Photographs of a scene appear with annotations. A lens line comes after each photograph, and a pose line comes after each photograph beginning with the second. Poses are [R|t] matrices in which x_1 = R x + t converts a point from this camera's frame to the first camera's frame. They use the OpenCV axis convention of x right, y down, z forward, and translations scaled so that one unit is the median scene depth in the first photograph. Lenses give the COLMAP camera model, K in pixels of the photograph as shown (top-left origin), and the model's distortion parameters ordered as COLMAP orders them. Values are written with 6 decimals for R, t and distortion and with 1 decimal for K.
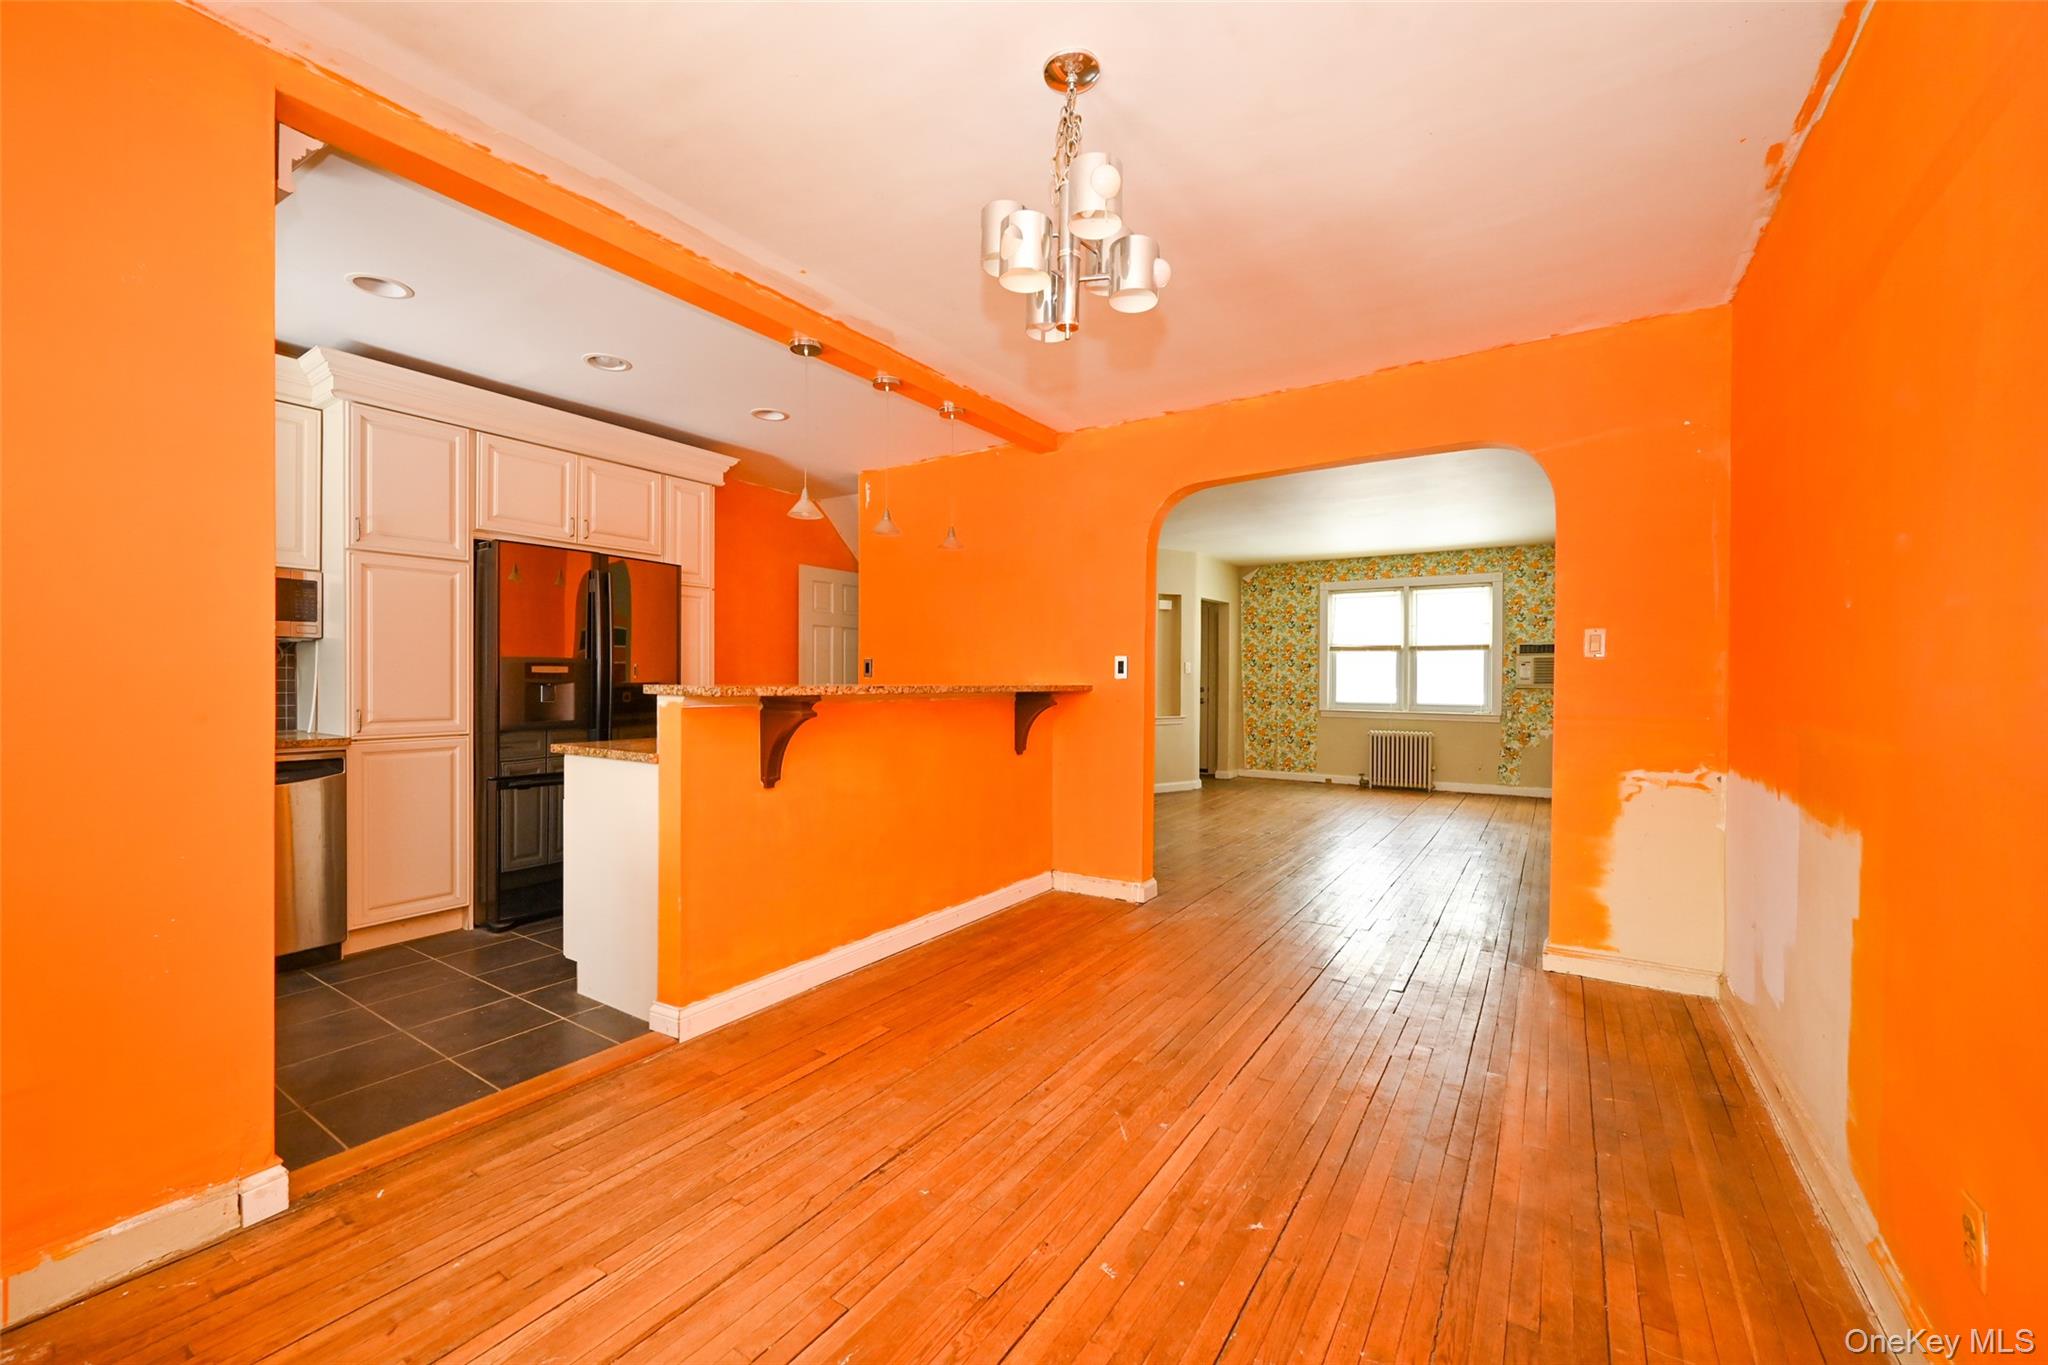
lens RADIAL K [[797.8, 0, 1032.2], [0, 797.8, 686.6], [0, 0, 1]] dist [0.001133, 0.000003]
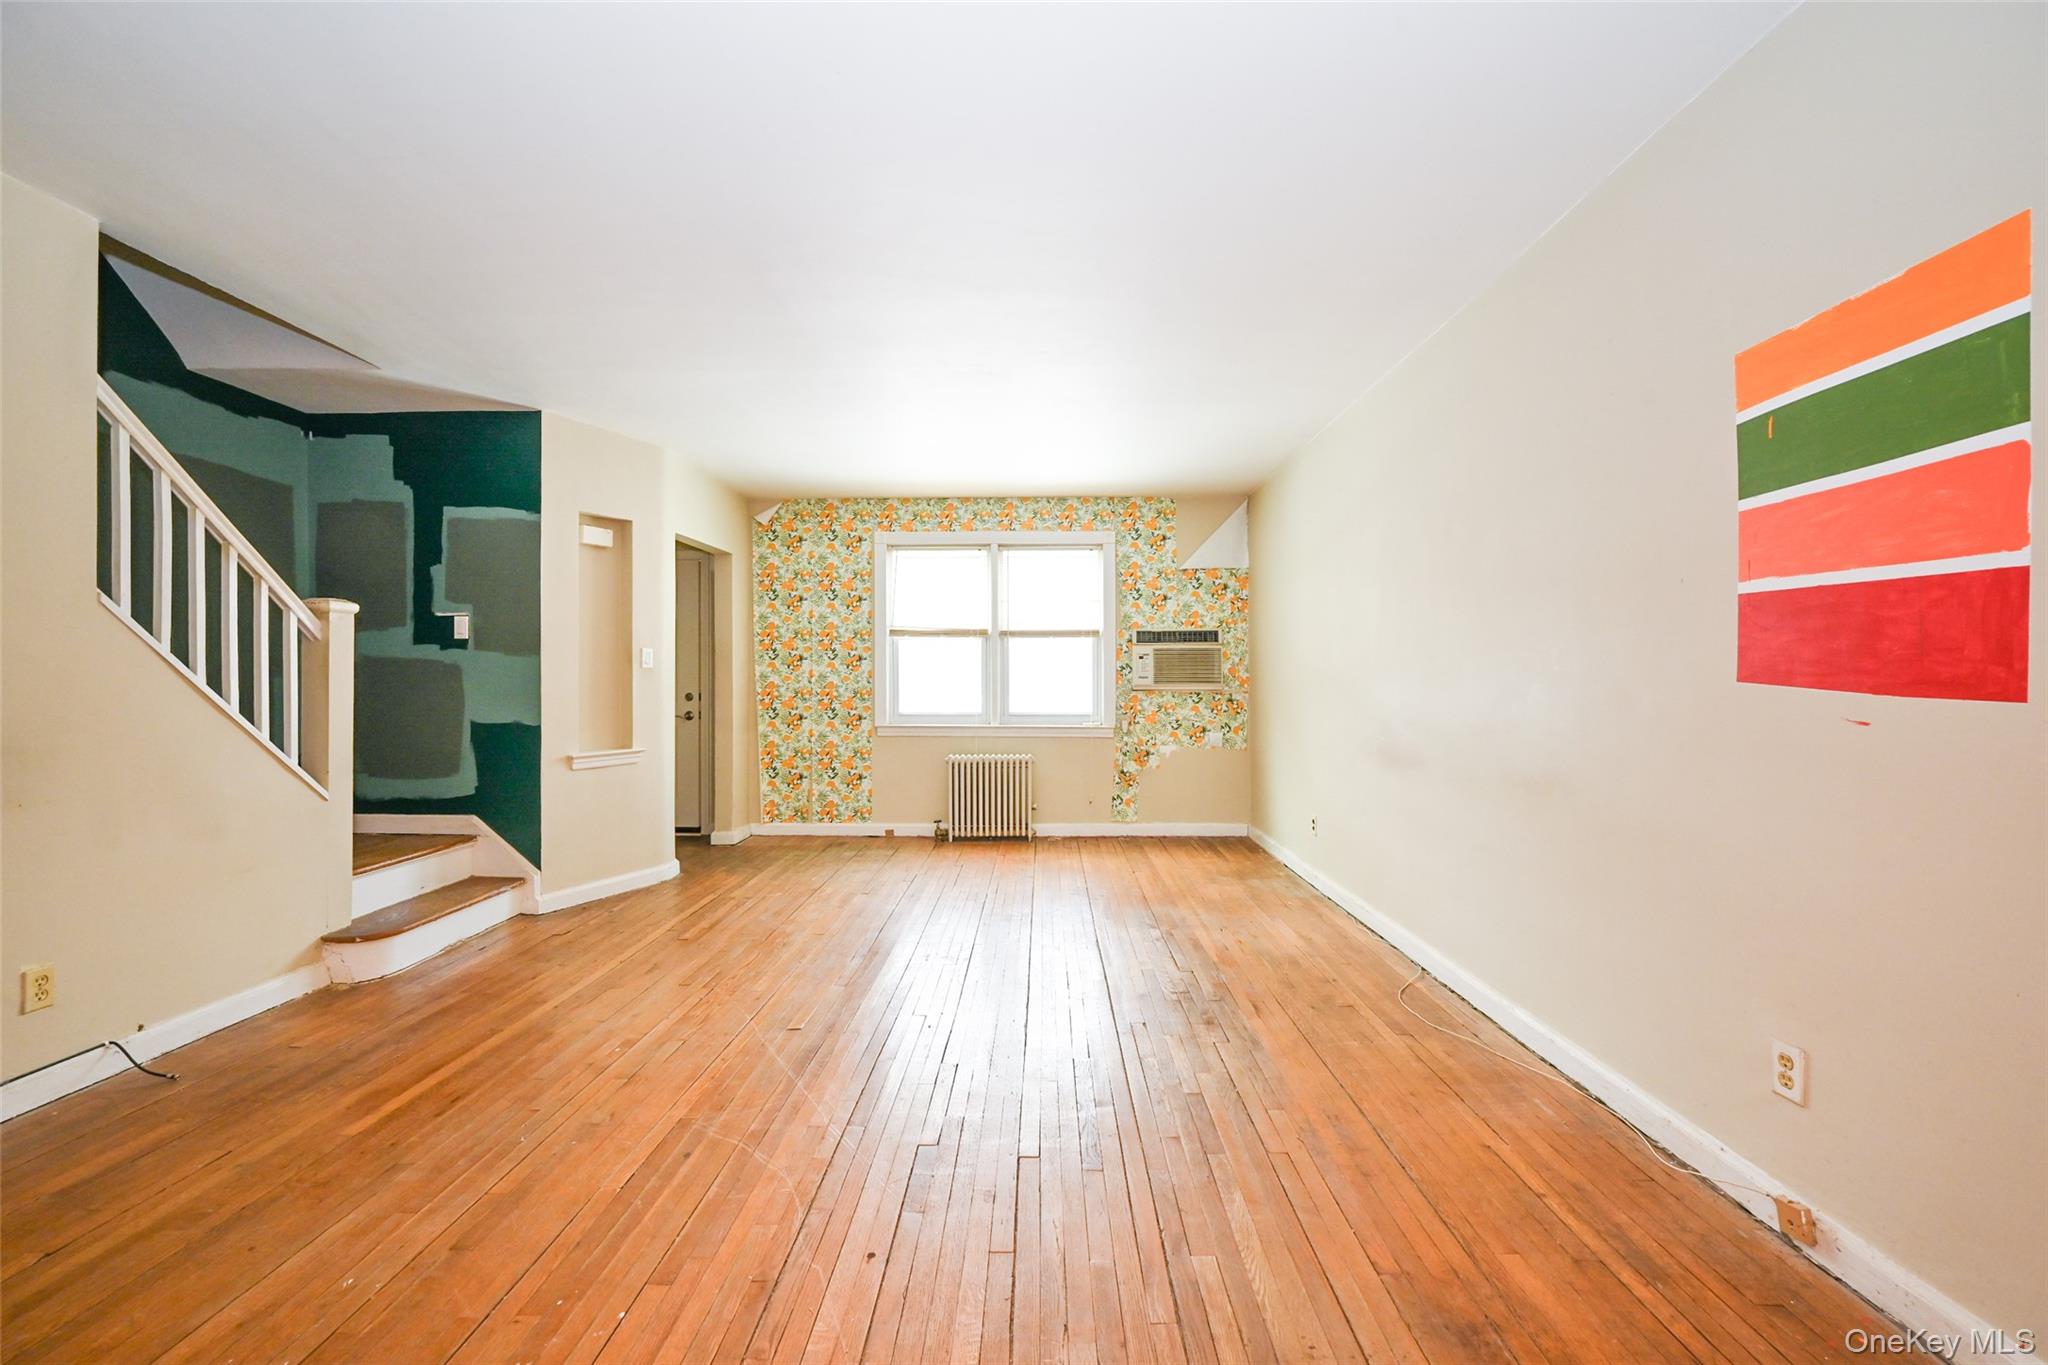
lens RADIAL K [[797.8, 0, 1018.2], [0, 797.8, 682.6], [0, 0, 1]] dist [0.001133, 0.000003]
pose [[0.849221, -0.006332, 0.527999, 0.118437], [0.010136, 0.999939, -0.004310, -0.002226], [-0.527940, 0.009012, 0.849234, 0.396960]]
